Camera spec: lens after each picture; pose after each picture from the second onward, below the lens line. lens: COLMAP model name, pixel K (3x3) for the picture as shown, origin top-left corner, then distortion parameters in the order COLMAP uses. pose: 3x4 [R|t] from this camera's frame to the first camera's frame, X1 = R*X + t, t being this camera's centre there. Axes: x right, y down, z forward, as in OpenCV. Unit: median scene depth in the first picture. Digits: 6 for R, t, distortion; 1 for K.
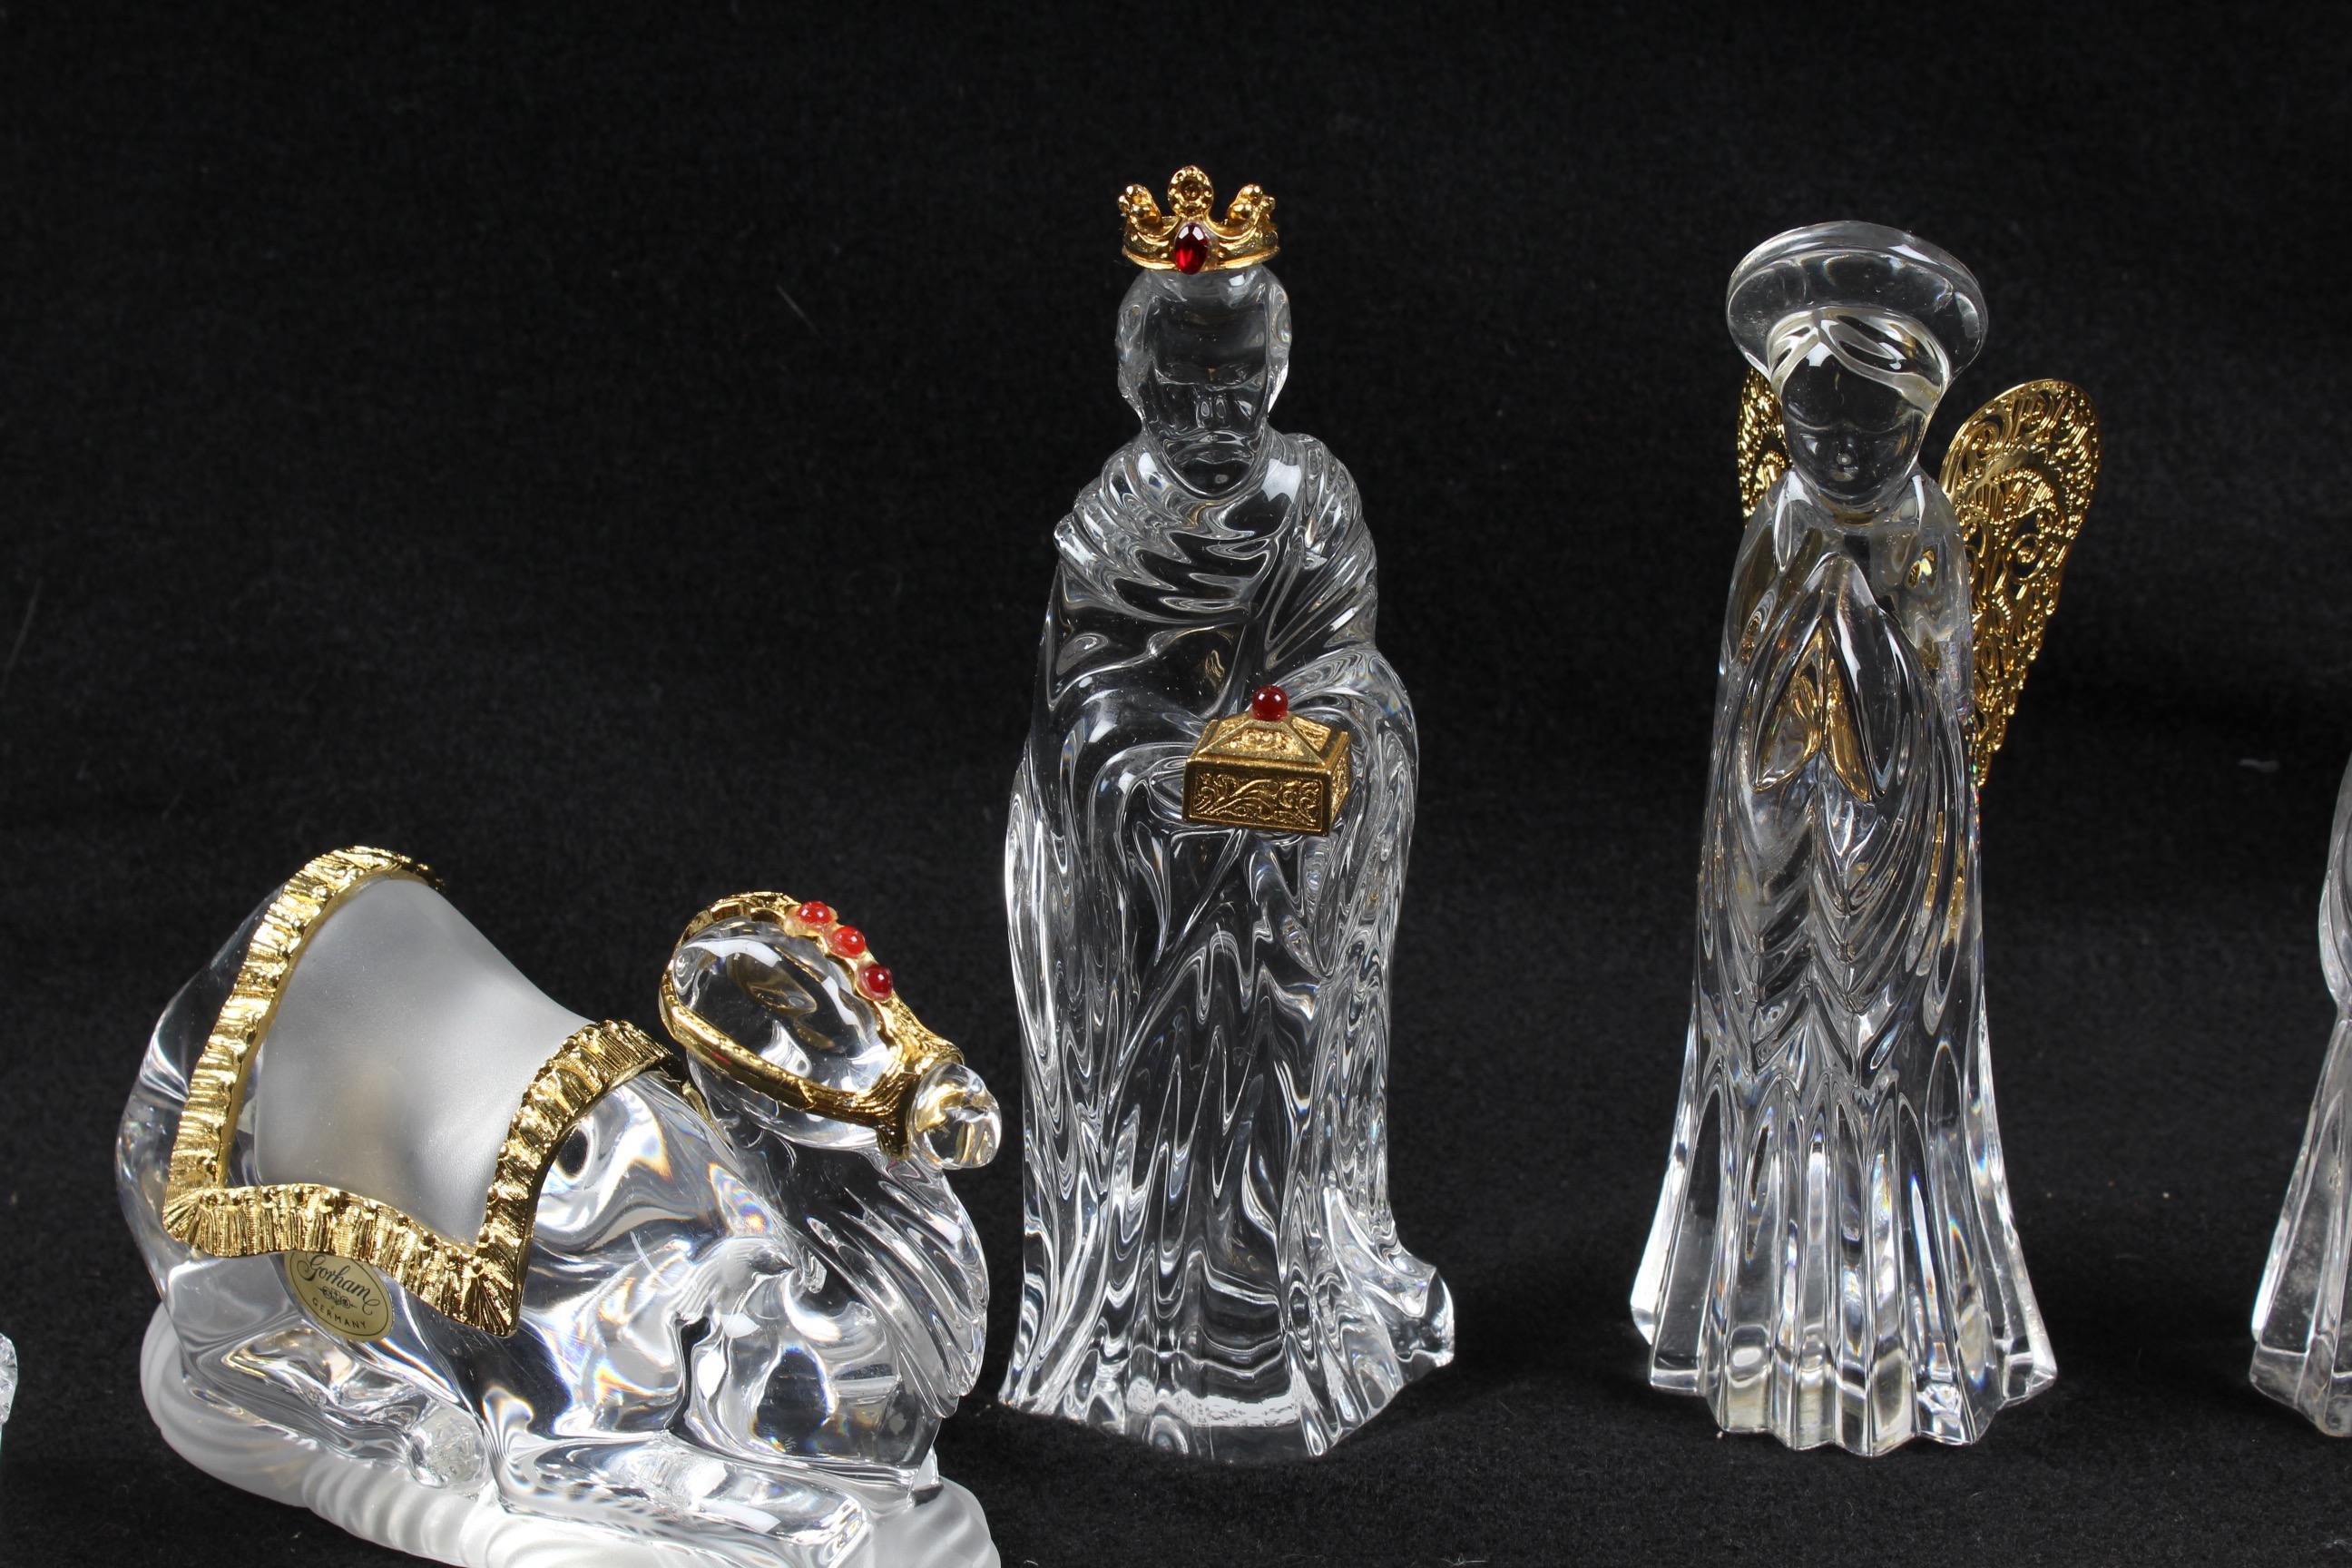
lens RADIAL K [[4141.9, 0, 1157.0], [0, 4141.9, 779.6], [0, 0, 1]] dist [0.009783, 0.000000]
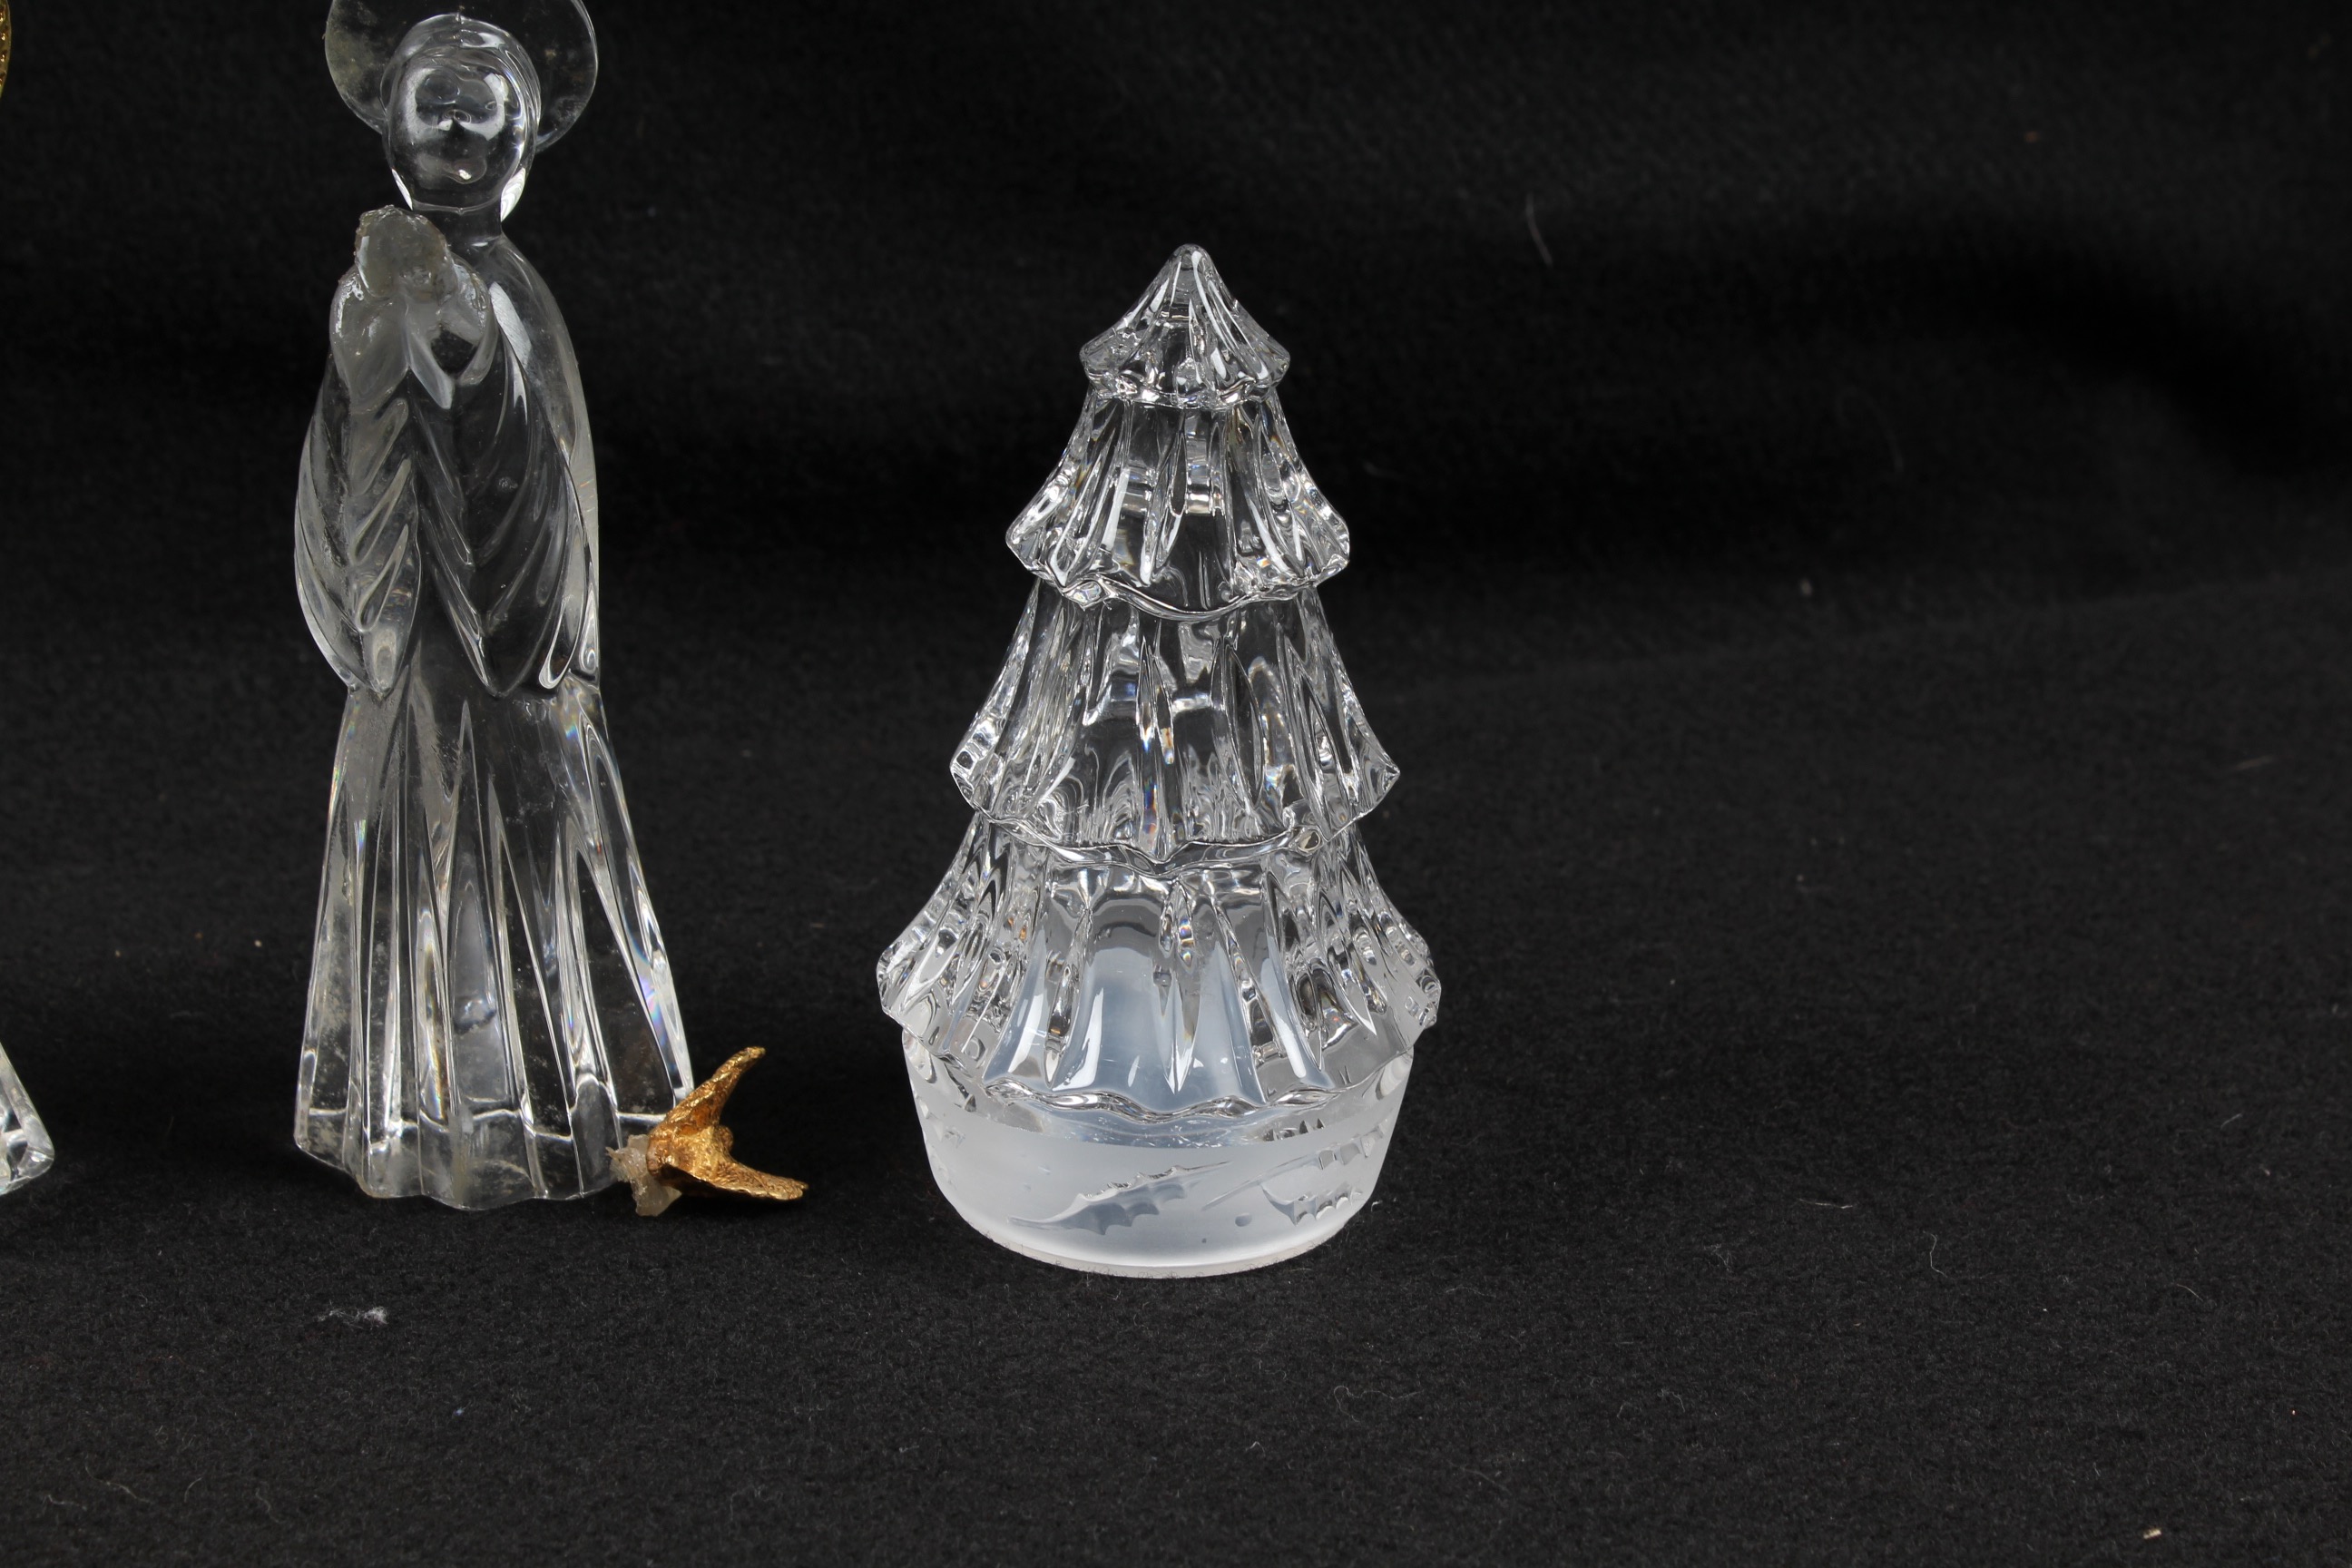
lens RADIAL K [[4912.1, 0, 1169.2], [0, 4912.1, 781.5], [0, 0, 1]] dist [0.044609, 0.000000]
pose [[0.965787, -0.054727, 0.253496, 0.195102], [0.048708, 0.998363, 0.029966, 0.053768], [-0.254721, -0.016594, 0.966872, 0.002702]]
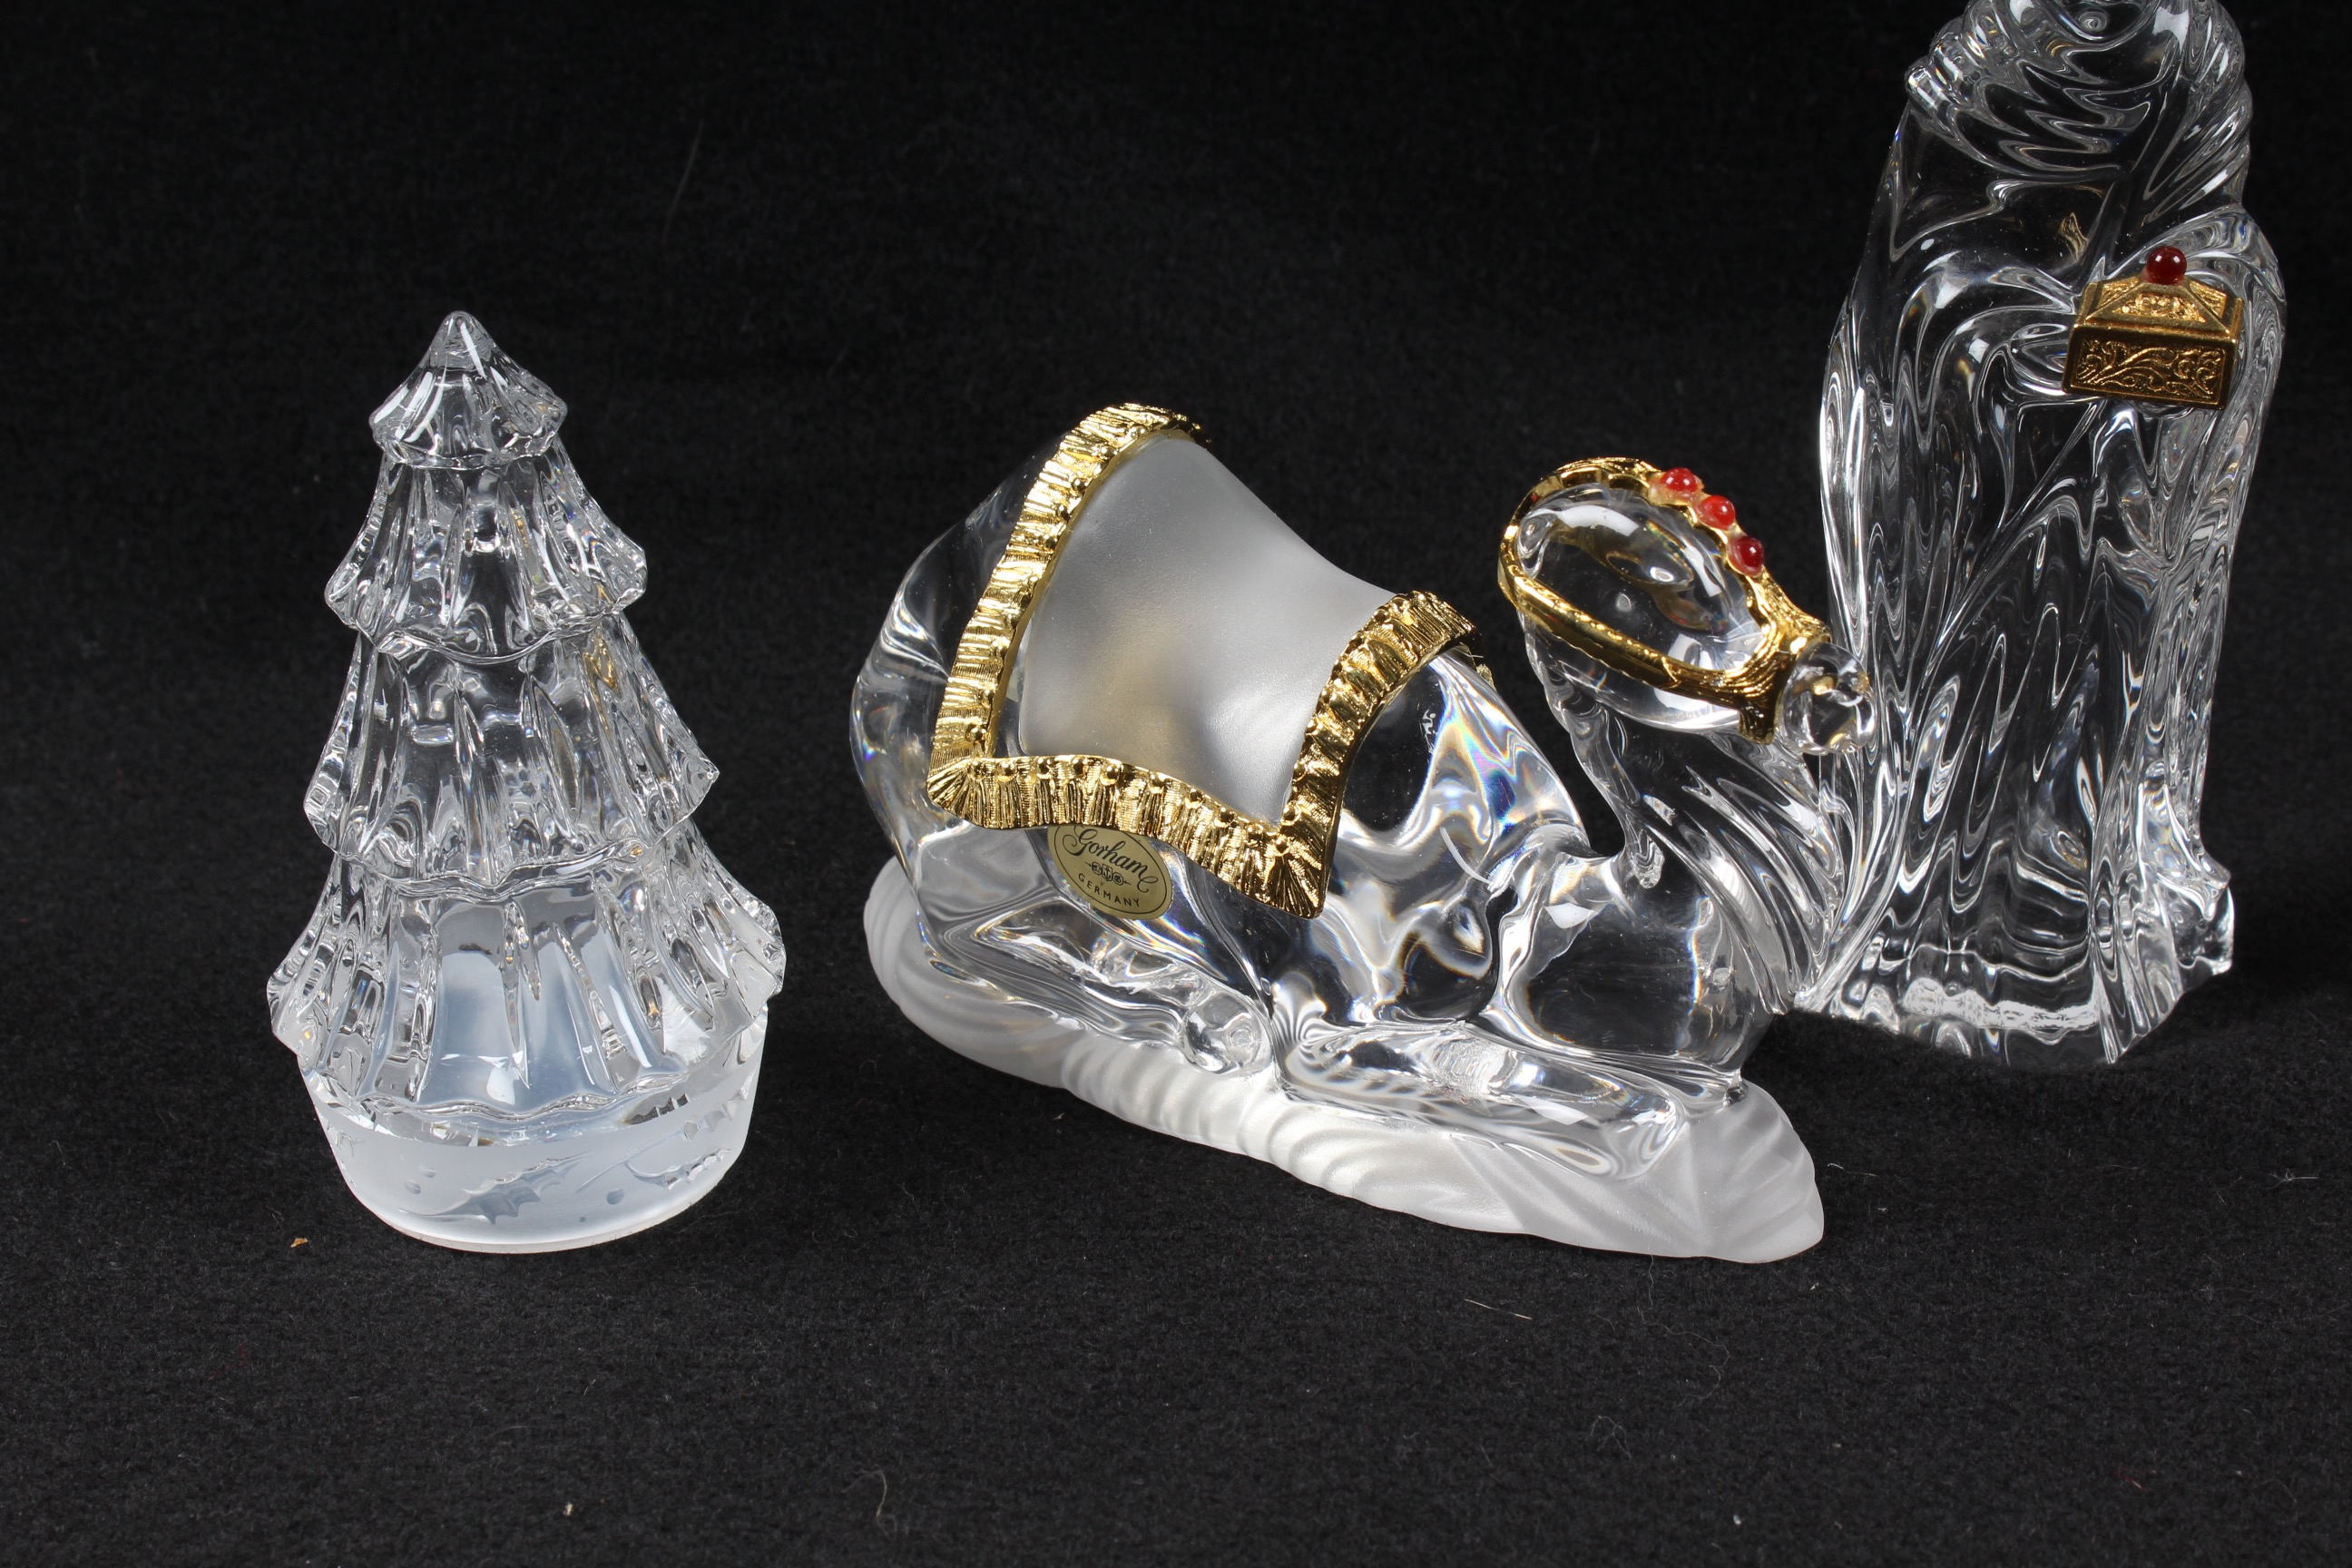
lens RADIAL K [[4141.9, 0, 1182.4], [0, 4141.9, 788.8], [0, 0, 1]] dist [0.009783, 0.000000]
pose [[0.998628, 0.023721, -0.046684, -0.134683], [-0.018948, 0.994791, 0.100154, 0.008729], [0.048817, -0.099132, 0.993876, 0.047006]]
